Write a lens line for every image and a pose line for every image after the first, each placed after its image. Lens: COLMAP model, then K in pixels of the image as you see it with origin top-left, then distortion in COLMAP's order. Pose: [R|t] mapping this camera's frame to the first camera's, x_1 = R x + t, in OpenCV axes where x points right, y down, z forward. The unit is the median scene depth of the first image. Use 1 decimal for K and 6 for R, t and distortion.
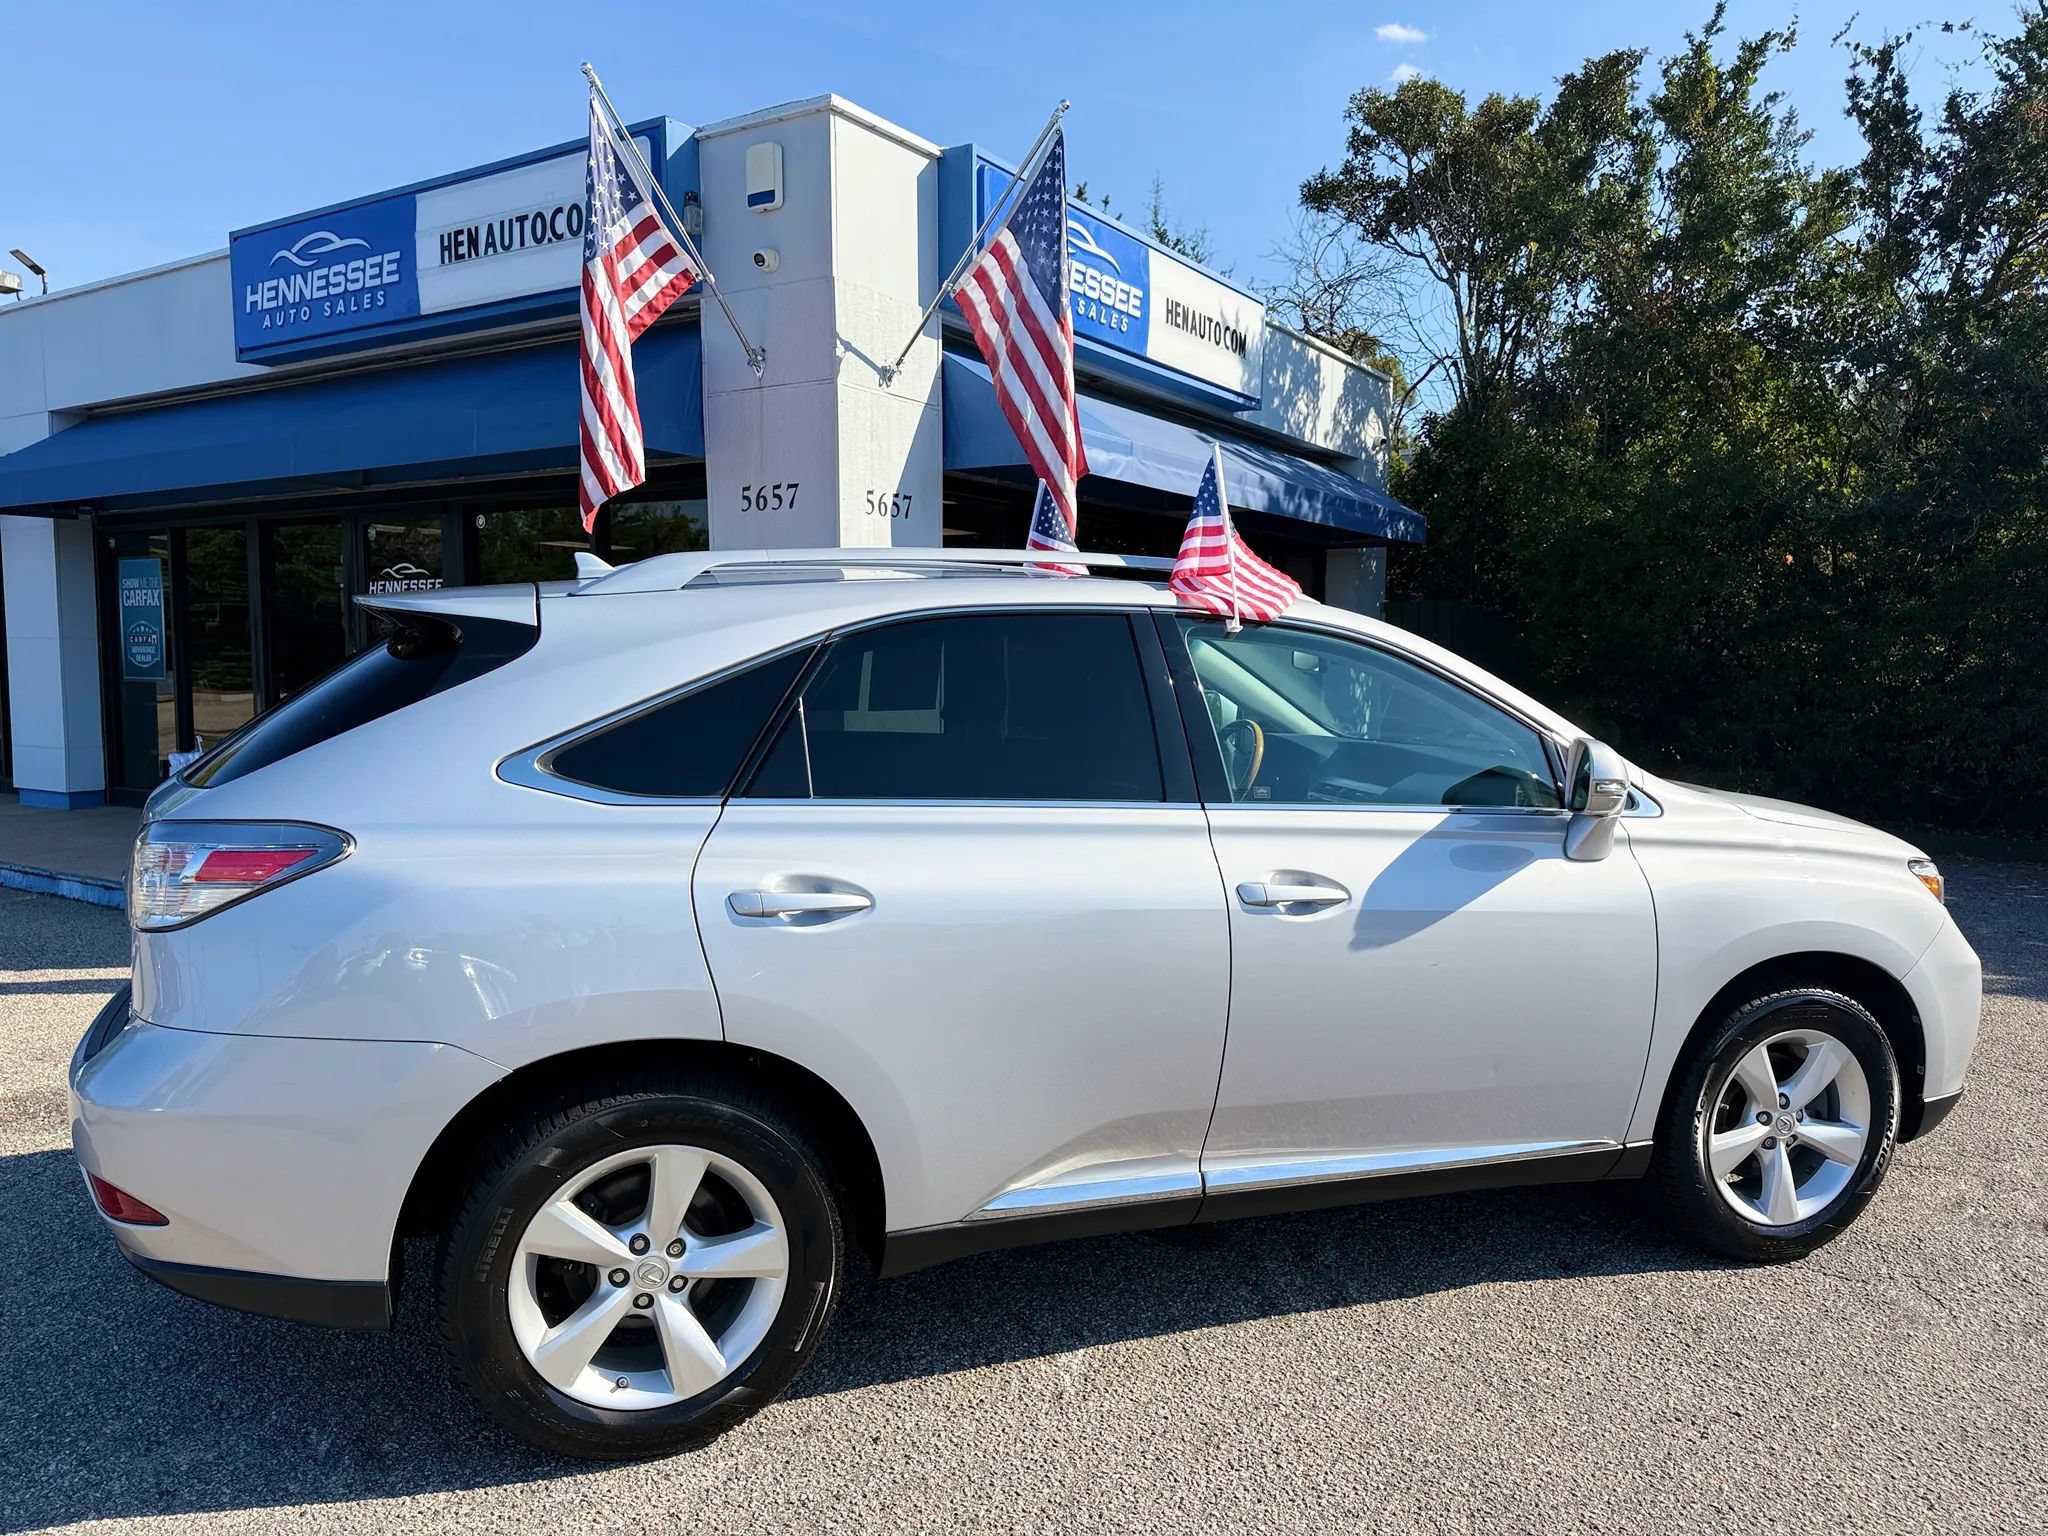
lens RADIAL K [[1446.4, 0, 1040.7], [0, 1446.4, 771.4], [0, 0, 1]] dist [0.044958, -0.059953]
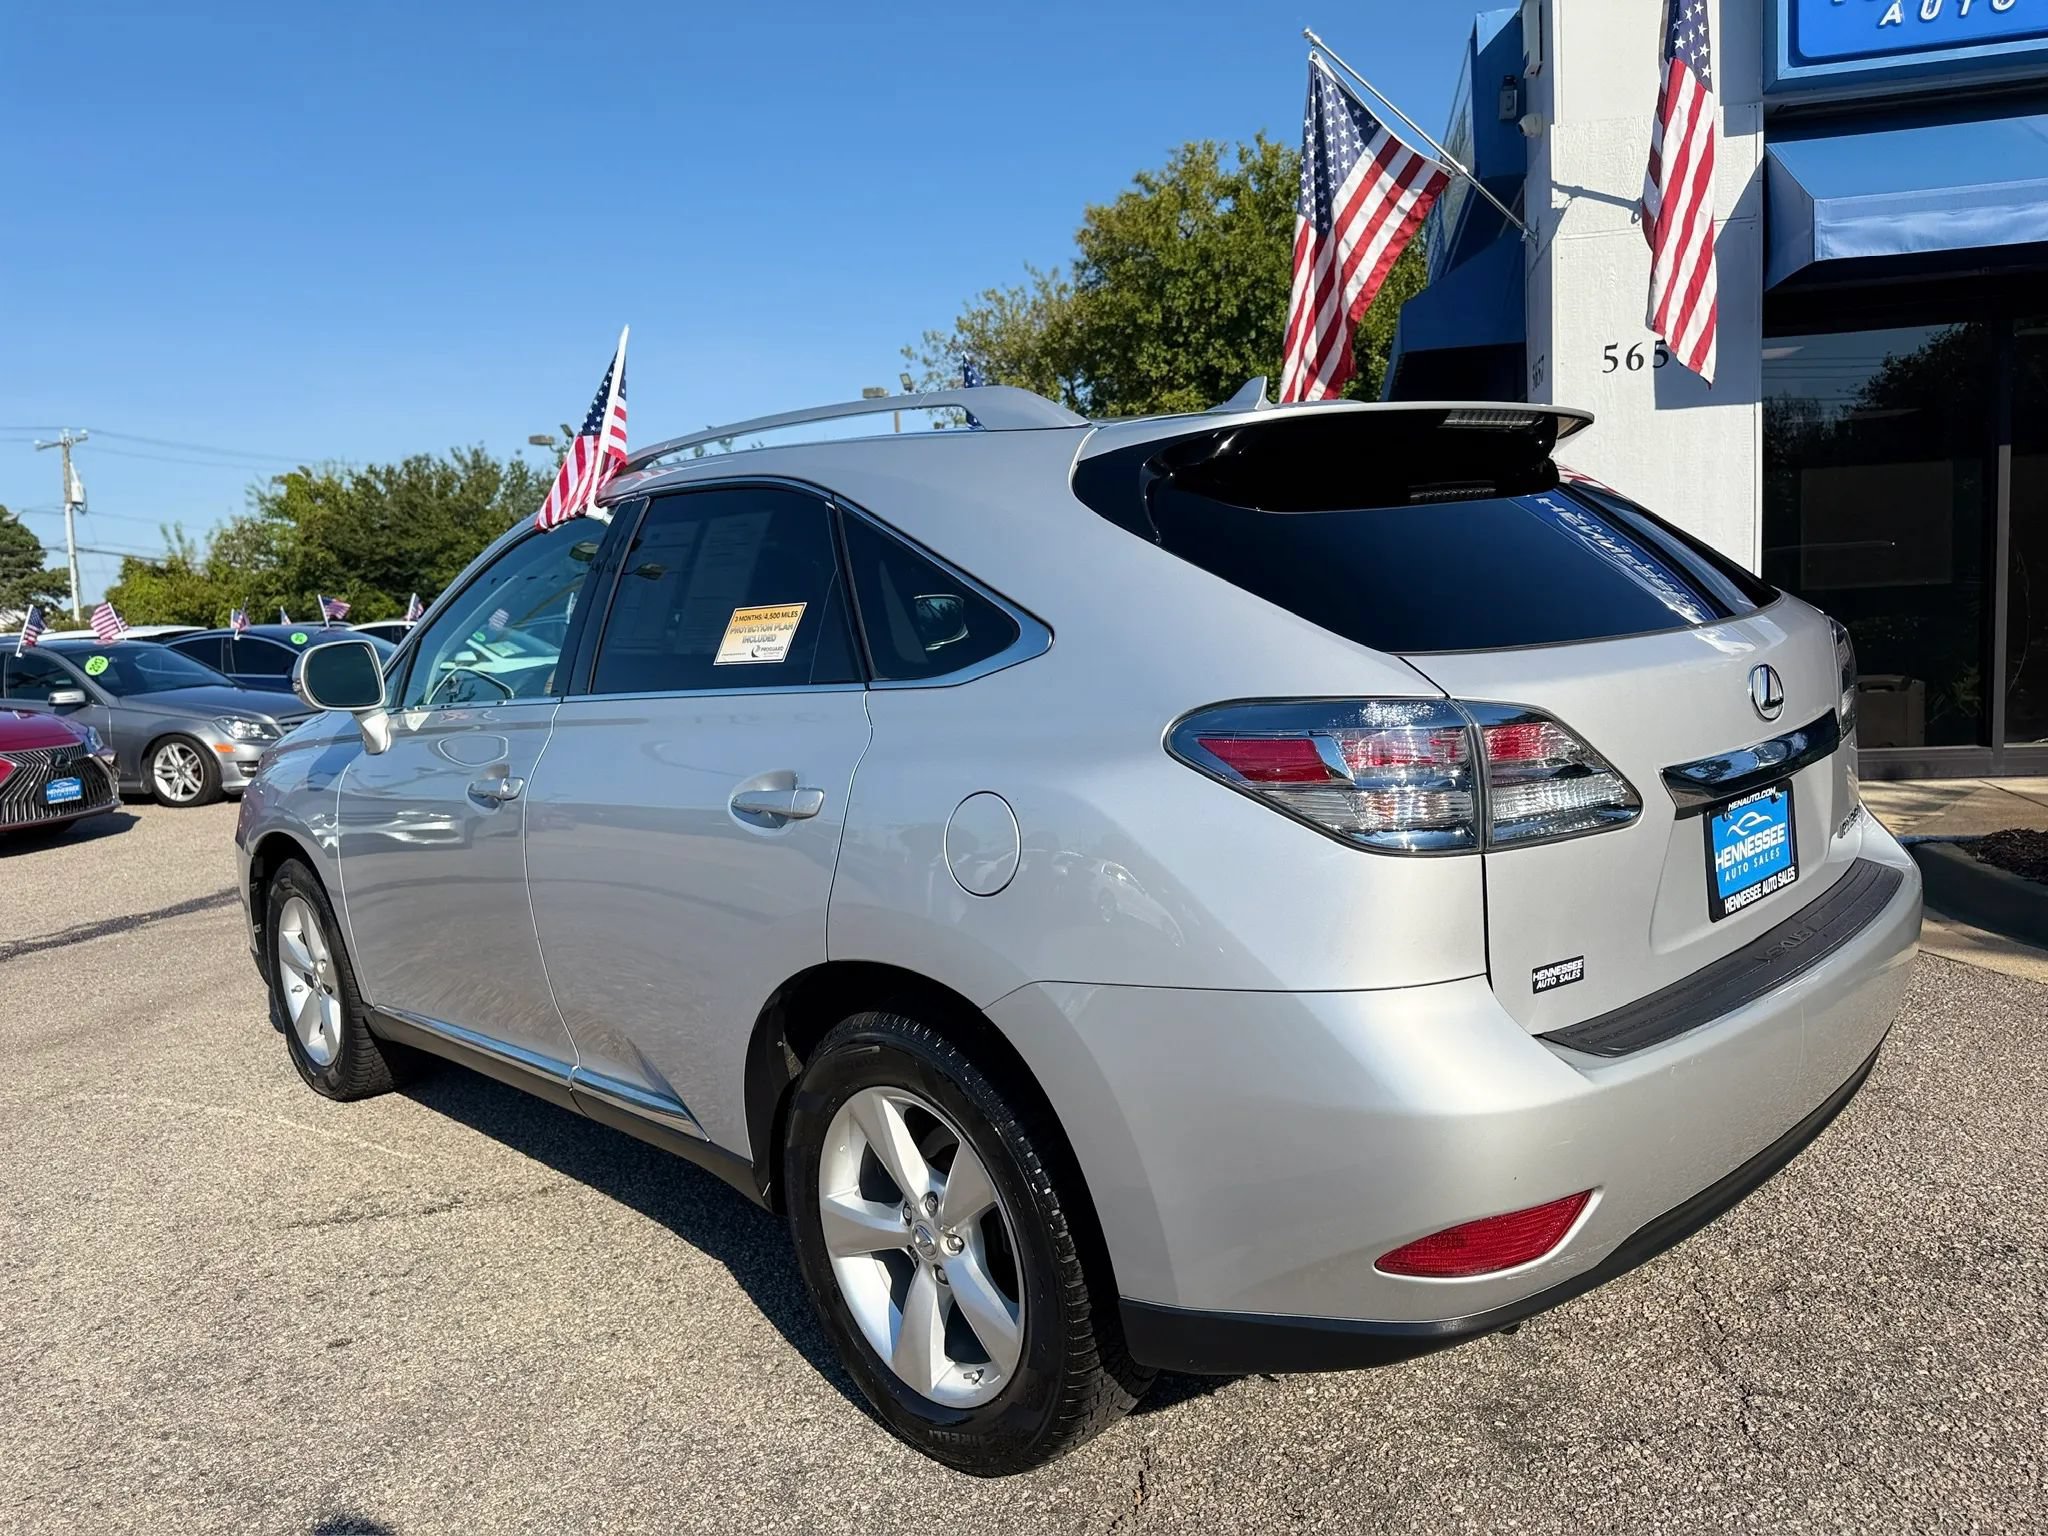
lens RADIAL K [[1460.1, 0, 1029.1], [0, 1460.1, 777.1], [0, 0, 1]] dist [0.011607, -0.011023]
pose [[0.338885, 0.085872, -0.936901, 0.552639], [-0.023633, 0.996289, 0.082767, 0.003671], [0.940531, -0.005907, 0.339656, 0.307794]]
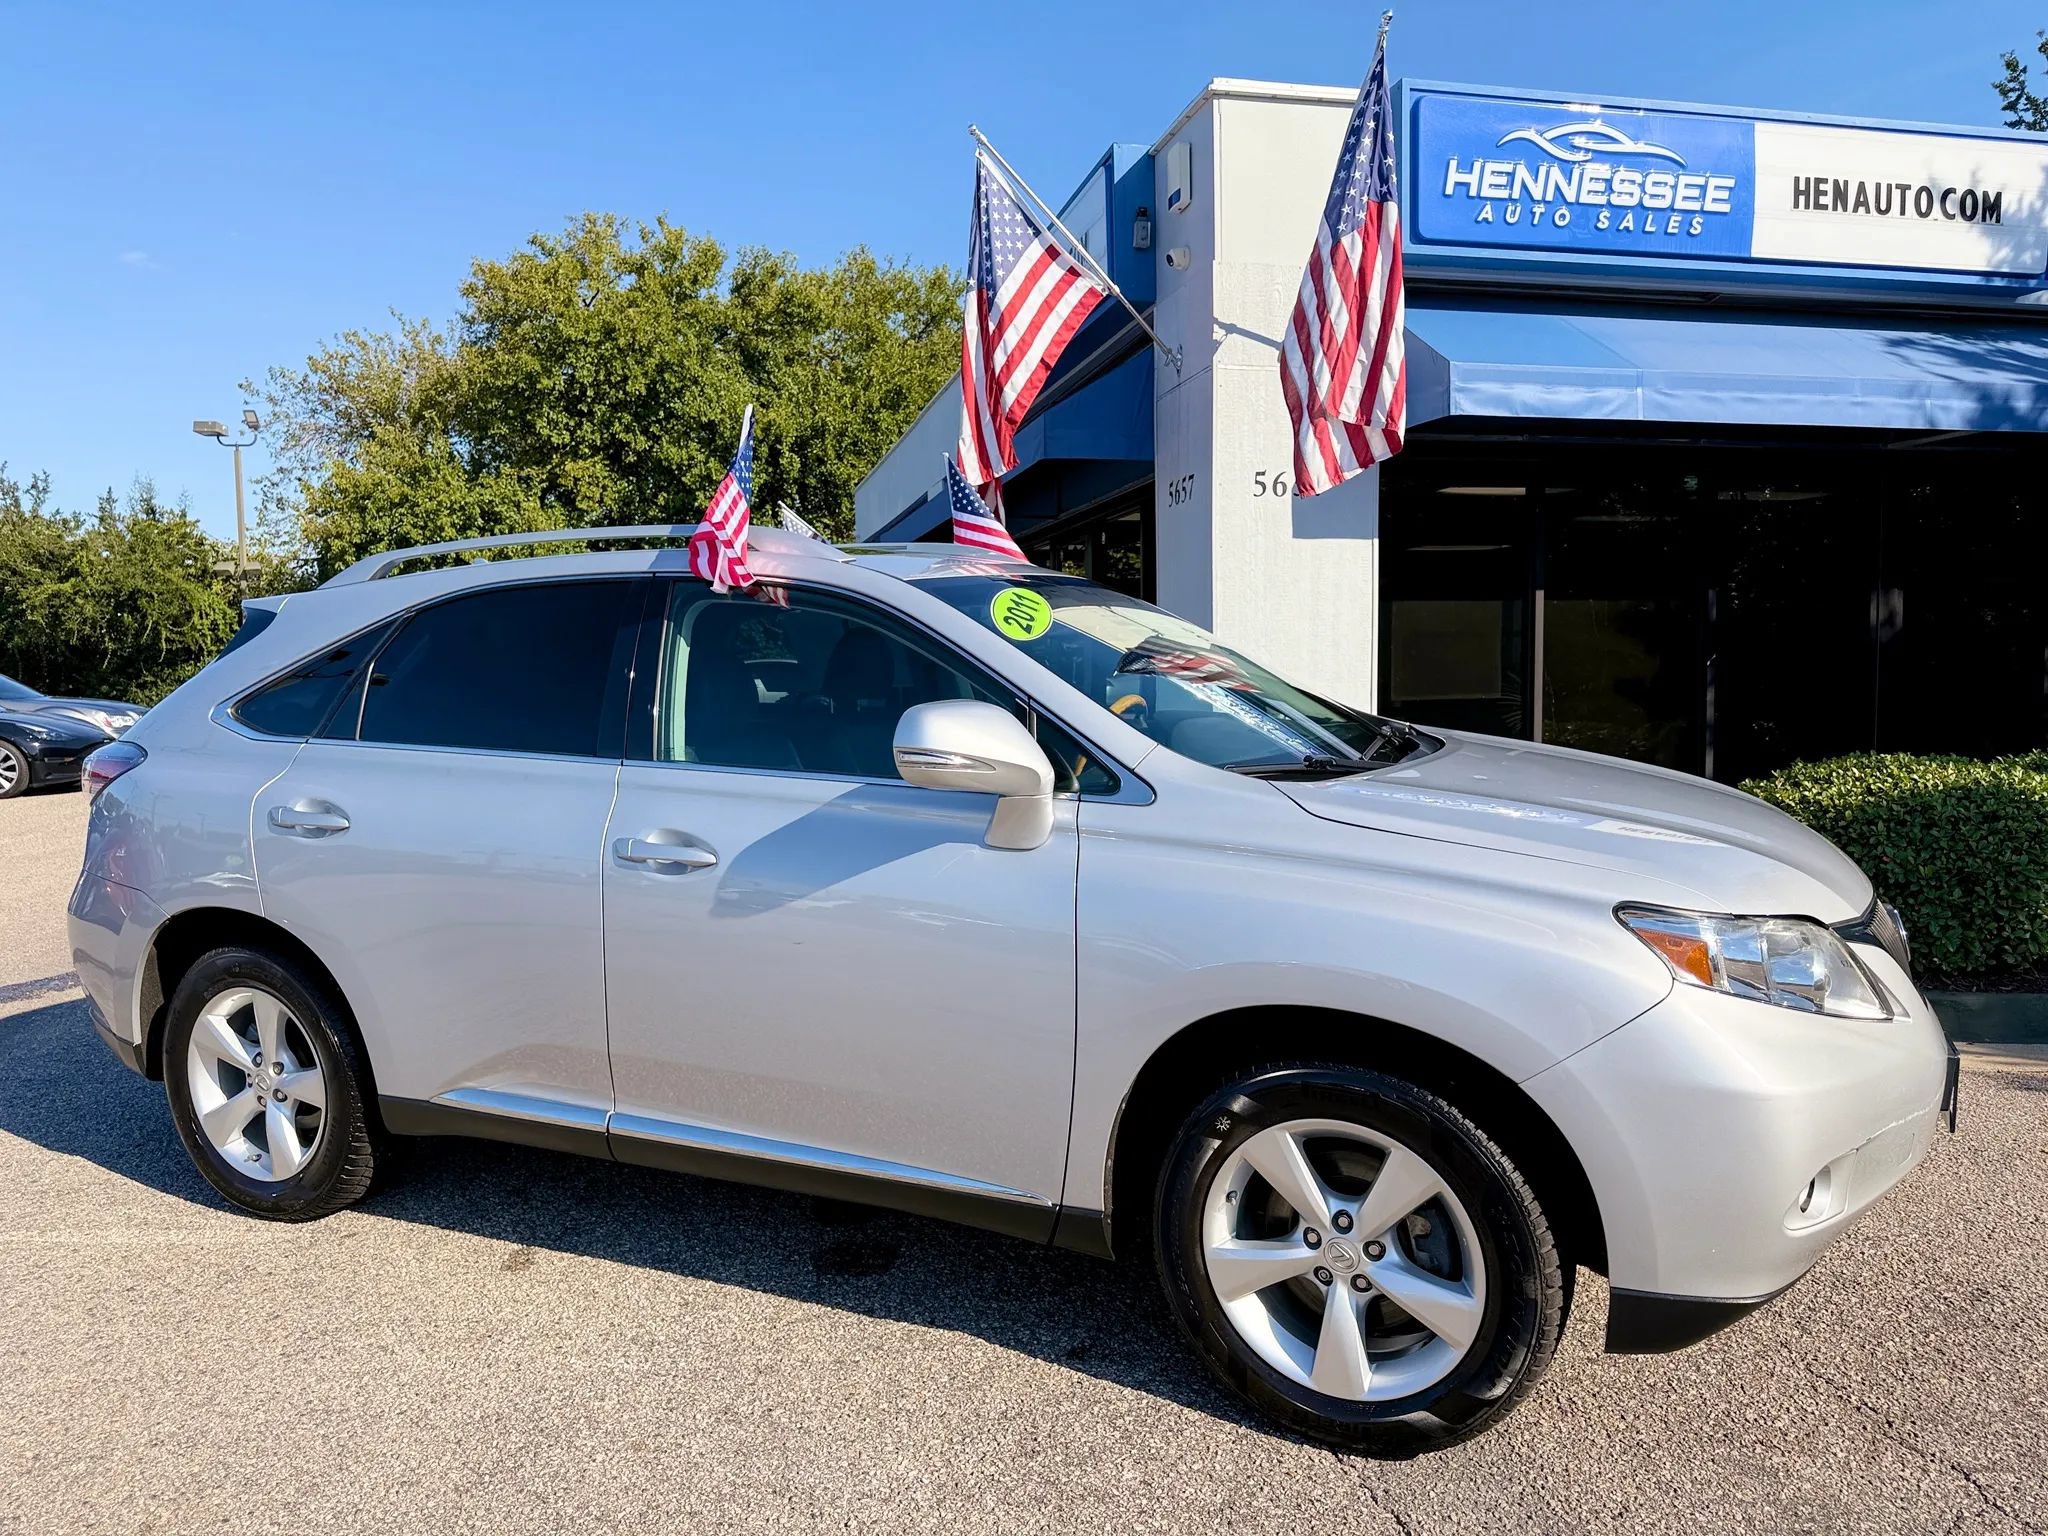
lens RADIAL K [[1454.6, 0, 1032.4], [0, 1454.6, 781.4], [0, 0, 1]] dist [0.008578, -0.006358]
pose [[0.707929, 0.038273, -0.705246, 0.408792], [-0.038657, 0.999134, 0.015417, 0.003589], [0.705225, 0.016348, 0.708795, 0.179504]]
